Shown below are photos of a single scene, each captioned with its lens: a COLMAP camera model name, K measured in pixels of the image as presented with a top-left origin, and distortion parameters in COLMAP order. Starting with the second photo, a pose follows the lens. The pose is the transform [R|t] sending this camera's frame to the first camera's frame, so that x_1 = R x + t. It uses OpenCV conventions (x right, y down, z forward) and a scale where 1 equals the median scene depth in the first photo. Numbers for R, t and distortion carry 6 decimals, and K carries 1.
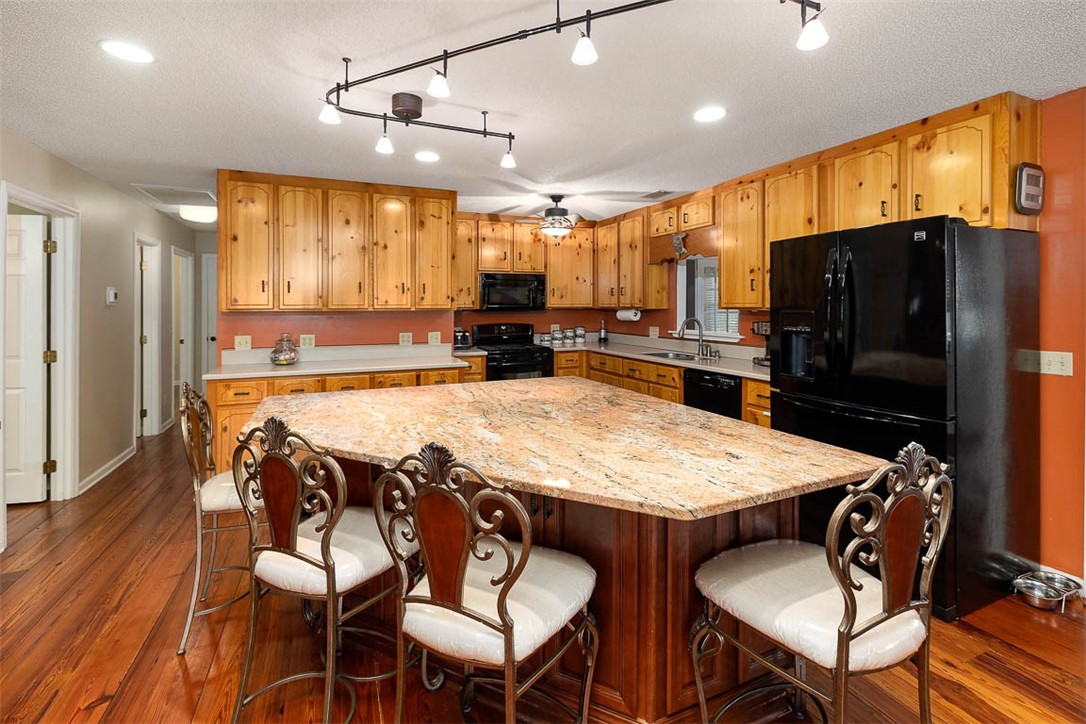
lens RADIAL K [[473.3, 0, 538.8], [0, 473.3, 303.6], [0, 0, 1]] dist [0.000343, 0.000058]
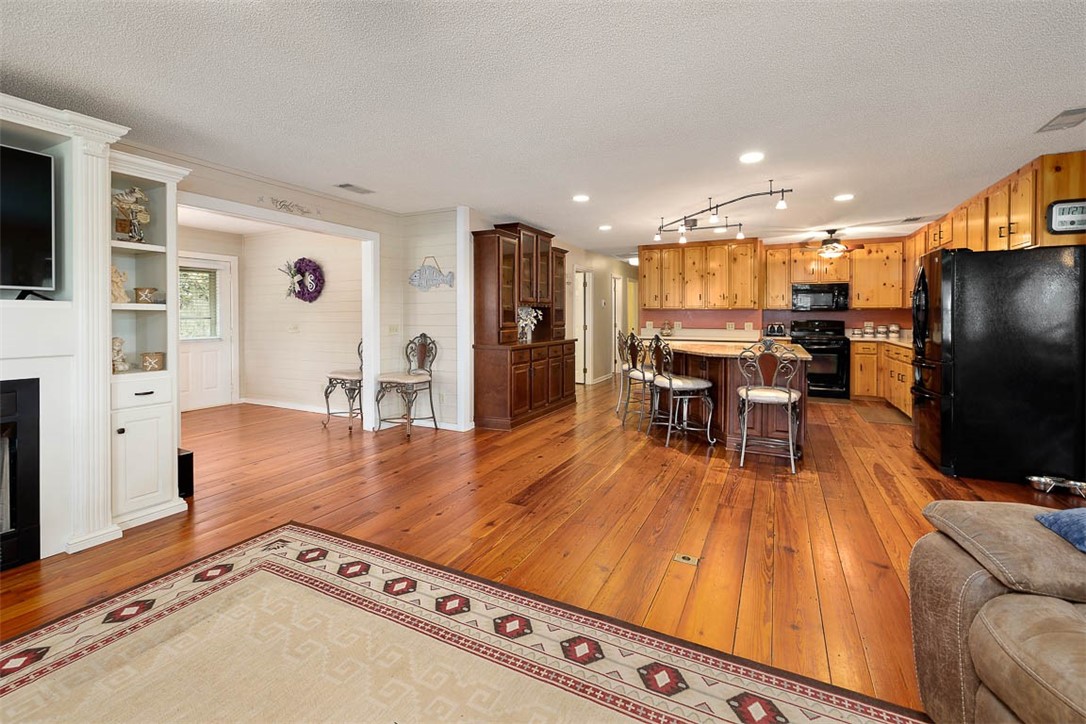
lens RADIAL K [[464.2, 0, 539.5], [0, 464.2, 328.2], [0, 0, 1]] dist [-0.000006, -0.000391]
pose [[0.637092, 0.022923, -0.770447, 0.576008], [0.002347, 0.999495, 0.031678, 0.027043], [0.770784, -0.021990, 0.636717, -0.610156]]
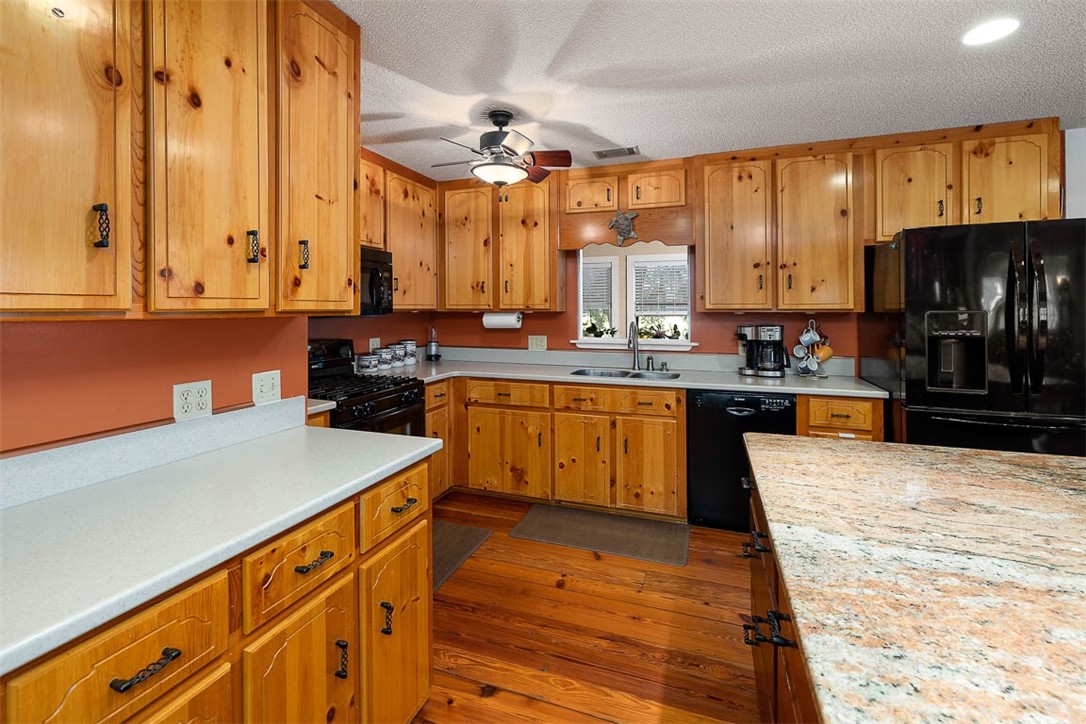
lens RADIAL K [[473.7, 0, 539.0], [0, 473.7, 308.8], [0, 0, 1]] dist [0.000224, -0.000181]
pose [[0.685947, 0.002193, 0.727648, -0.356404], [-0.003818, 0.999993, 0.000585, 0.007768], [-0.727641, -0.003179, 0.685950, 0.587110]]
